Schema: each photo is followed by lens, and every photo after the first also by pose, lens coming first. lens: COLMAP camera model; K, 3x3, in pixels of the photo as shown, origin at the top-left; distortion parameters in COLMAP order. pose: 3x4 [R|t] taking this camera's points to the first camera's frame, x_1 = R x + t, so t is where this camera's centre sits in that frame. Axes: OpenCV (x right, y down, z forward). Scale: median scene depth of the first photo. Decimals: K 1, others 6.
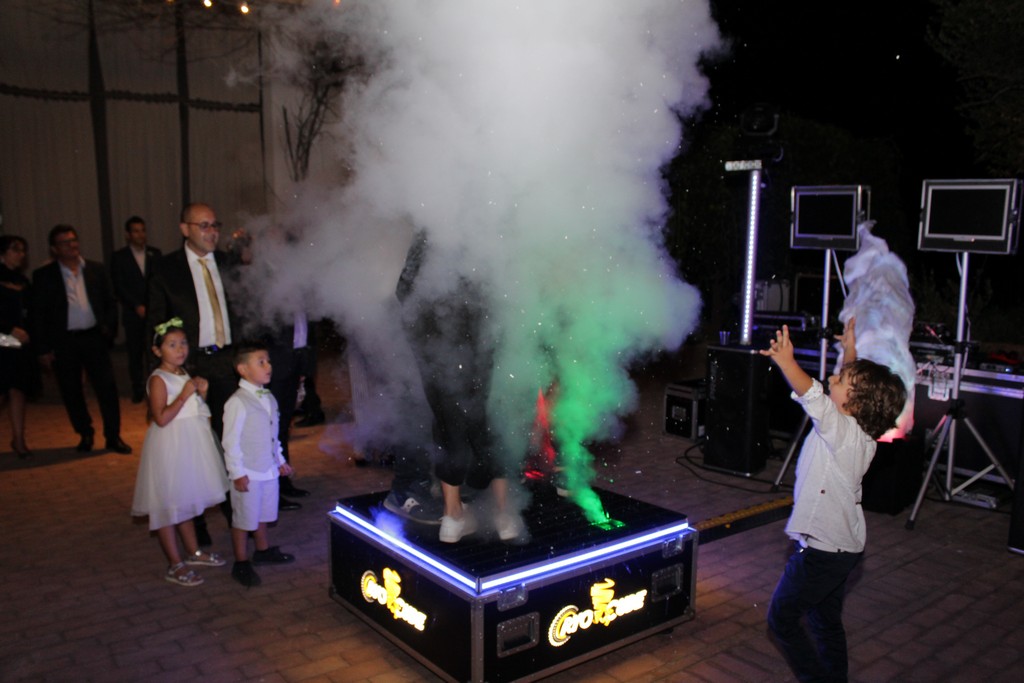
lens RADIAL K [[855.4, 0, 512.0], [0, 855.4, 341.5], [0, 0, 1]] dist [-0.164513, 0.151225]
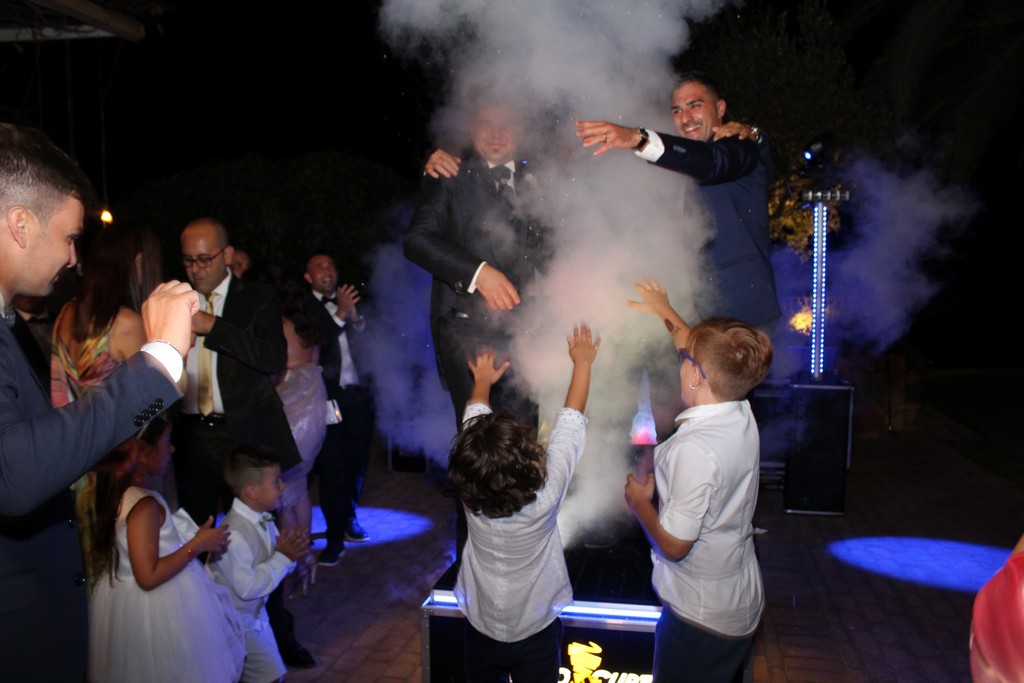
lens RADIAL K [[850.5, 0, 511.6], [0, 850.5, 343.5], [0, 0, 1]] dist [-0.158813, 0.141517]
pose [[0.759462, -0.048738, 0.648723, -0.512879], [0.076832, 0.996931, -0.015049, -0.020617], [-0.645998, 0.061272, 0.760876, 0.256490]]
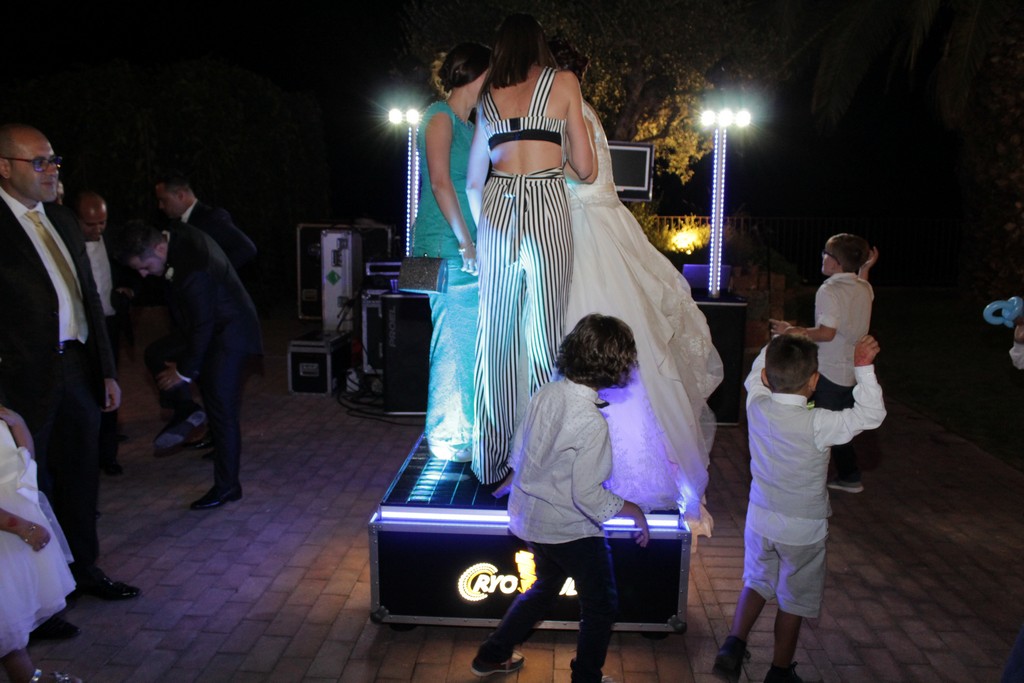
lens RADIAL K [[855.4, 0, 512.0], [0, 855.4, 341.5], [0, 0, 1]] dist [-0.164513, 0.151225]
pose [[0.651255, -0.119501, 0.749391, -0.560799], [0.077866, 0.992834, 0.090652, -0.025526], [-0.754853, -0.000686, 0.655893, 0.286200]]
